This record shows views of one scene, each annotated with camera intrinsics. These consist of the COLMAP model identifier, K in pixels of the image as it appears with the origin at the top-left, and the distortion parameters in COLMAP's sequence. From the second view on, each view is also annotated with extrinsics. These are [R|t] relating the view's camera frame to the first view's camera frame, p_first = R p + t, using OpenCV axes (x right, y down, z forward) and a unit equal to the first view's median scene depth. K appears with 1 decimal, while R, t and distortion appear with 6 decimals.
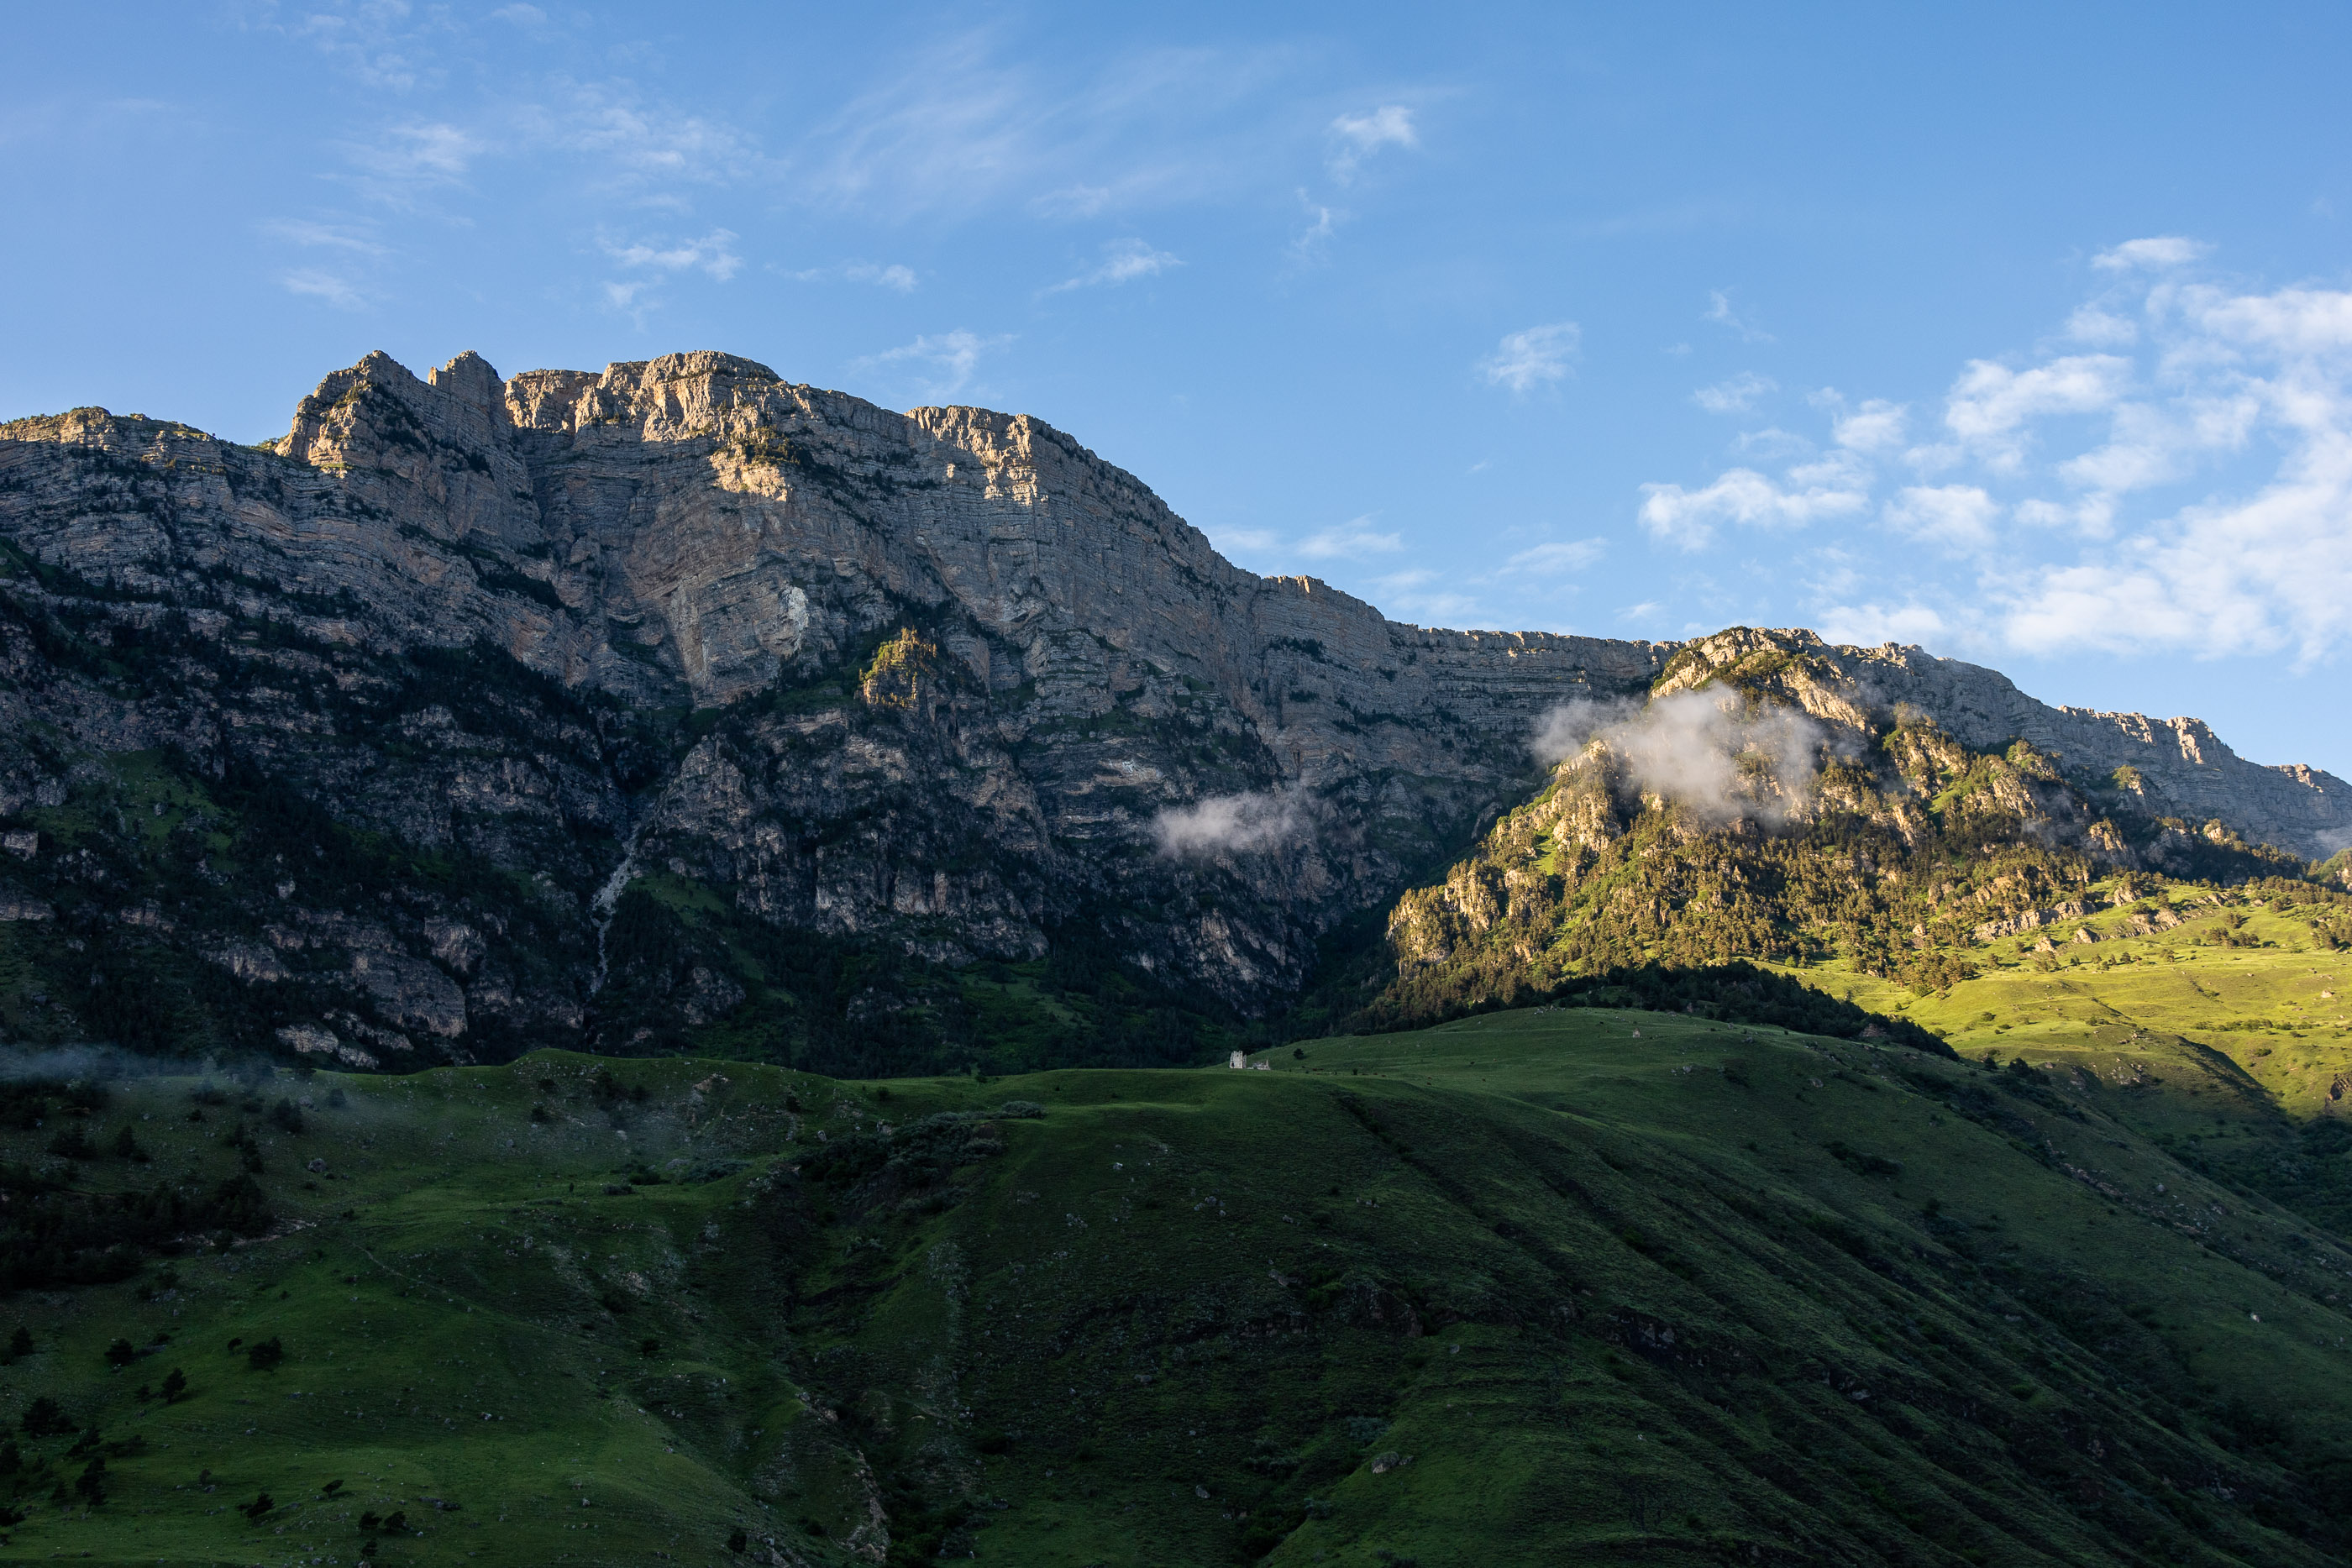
lens RADIAL K [[2566.0, 0, 1166.2], [0, 2566.0, 797.0], [0, 0, 1]] dist [-0.046928, 0.050612]
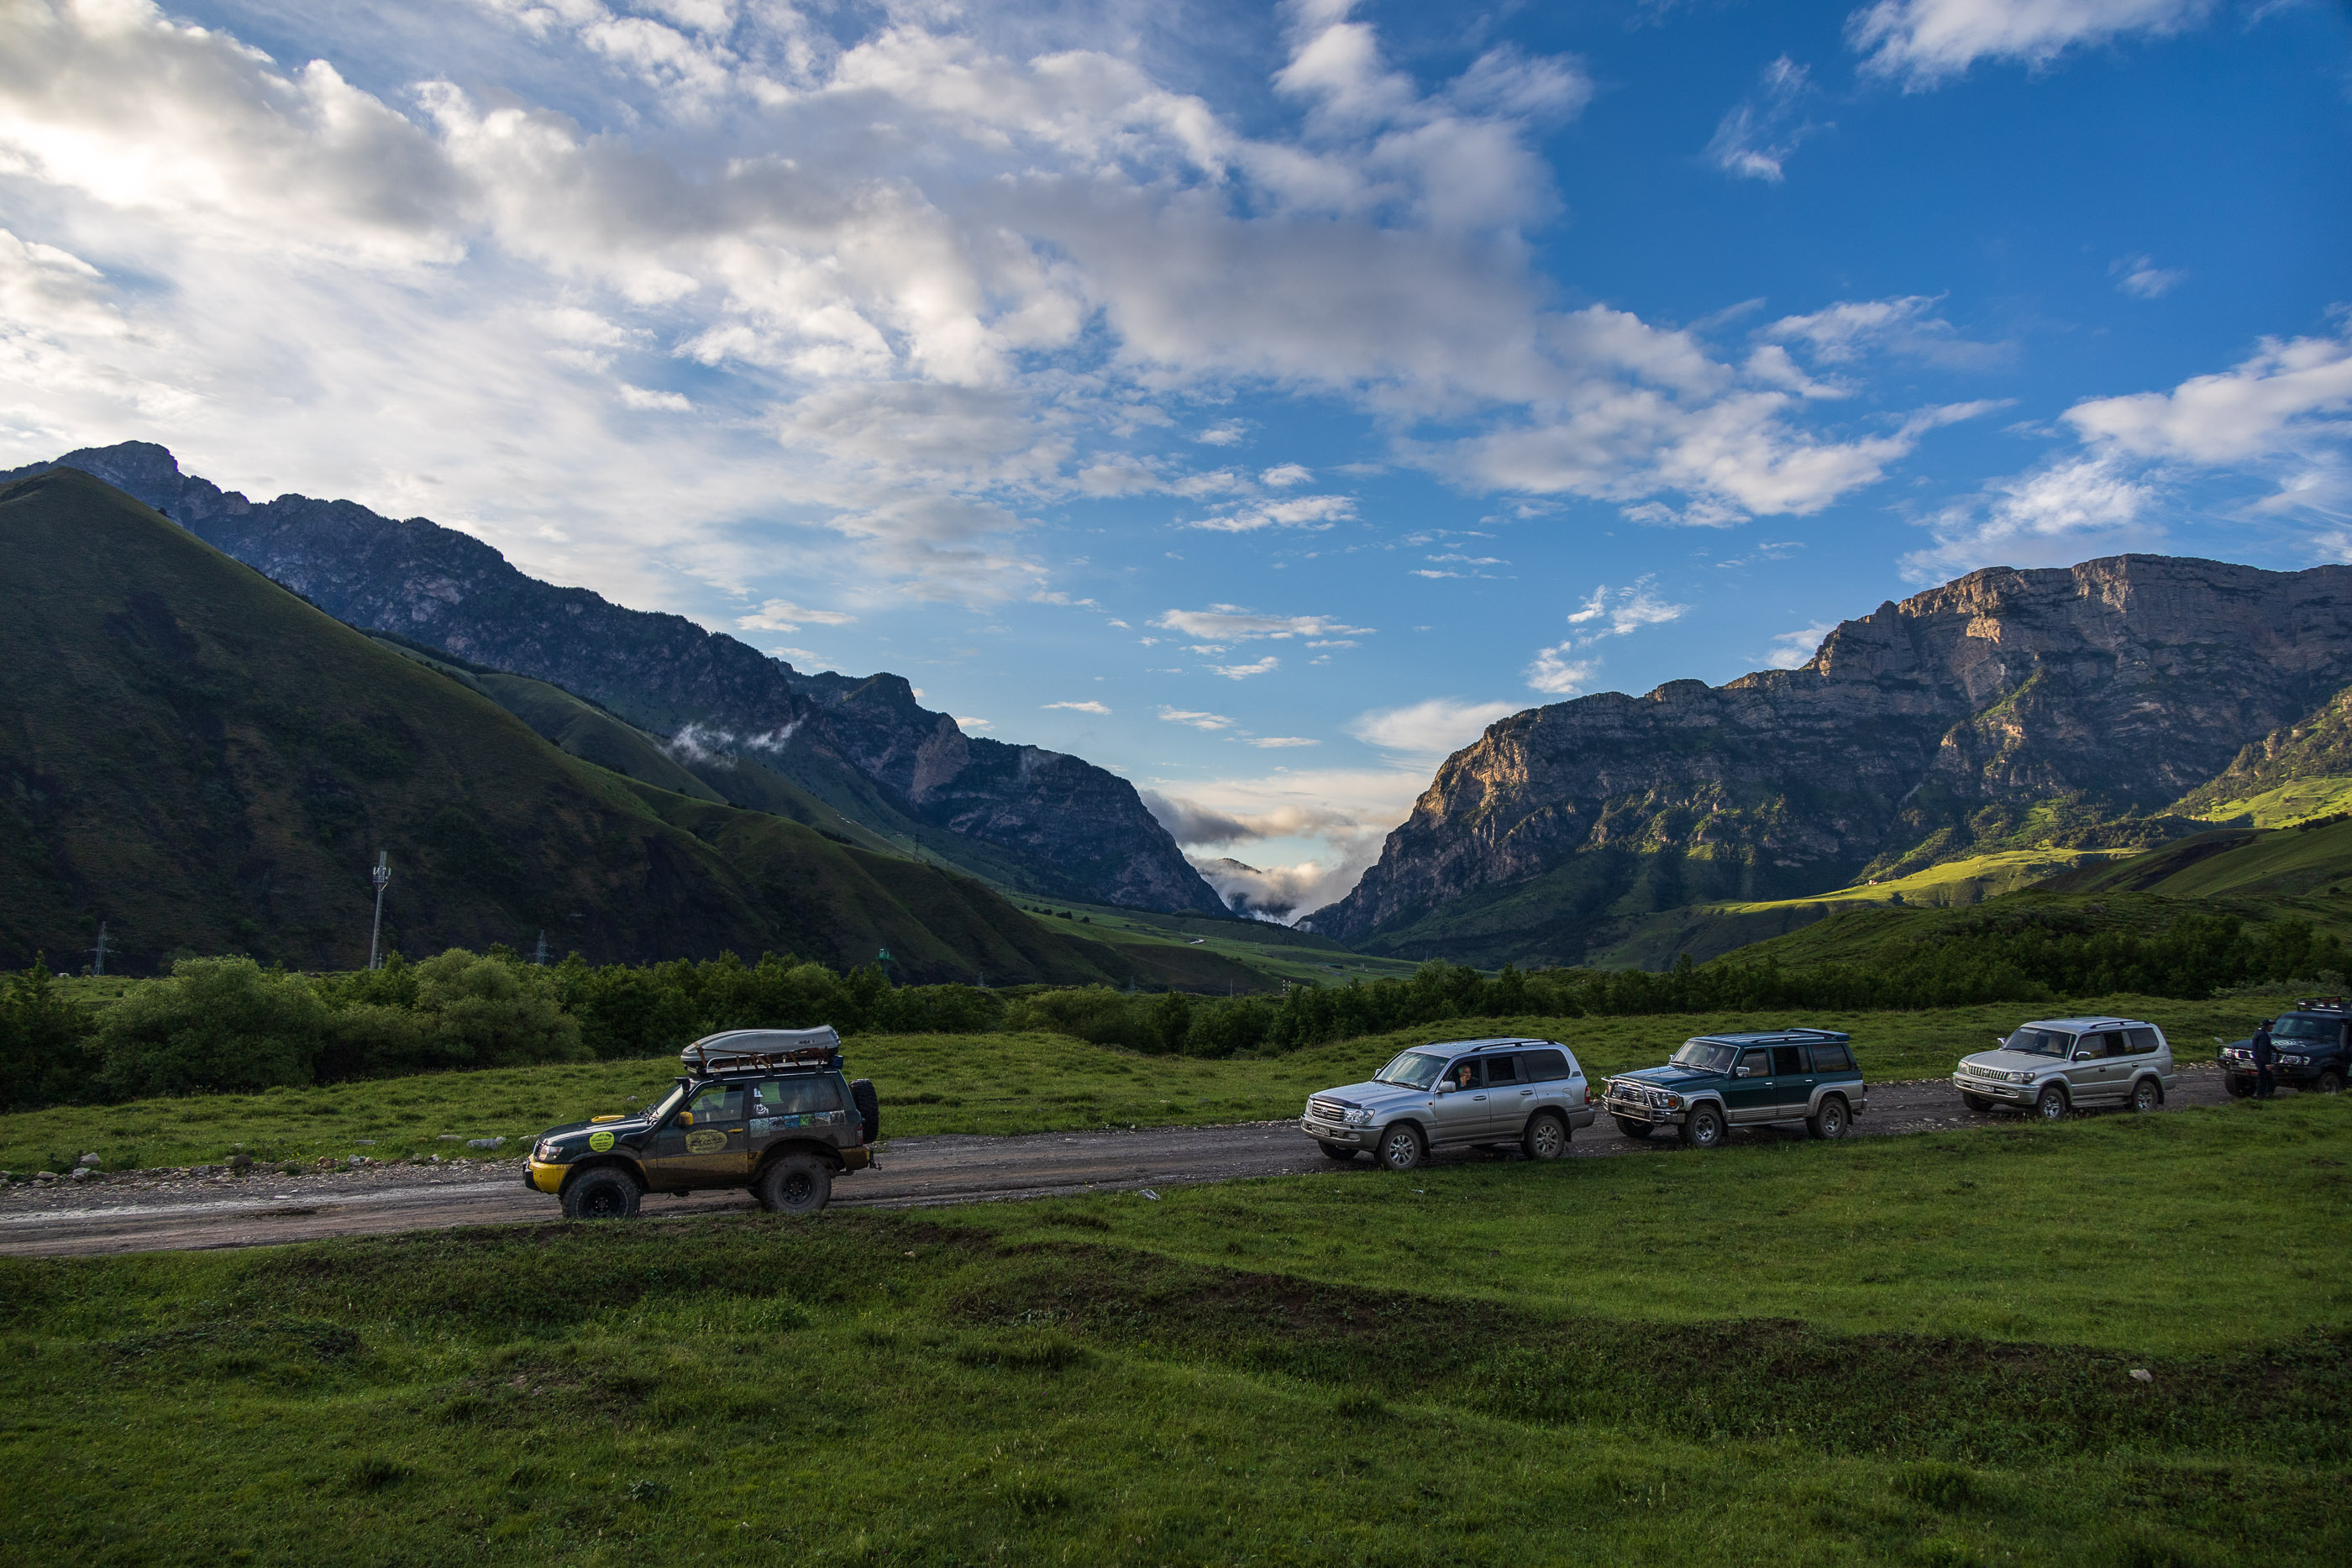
lens RADIAL K [[1636.0, 0, 1178.7], [0, 1636.0, 797.2], [0, 0, 1]] dist [0.033567, -0.006661]
pose [[0.541082, -0.087893, -0.836364, 0.891130], [0.225156, 0.973357, 0.043374, -0.223830], [0.810268, -0.211781, 0.546456, -0.798071]]
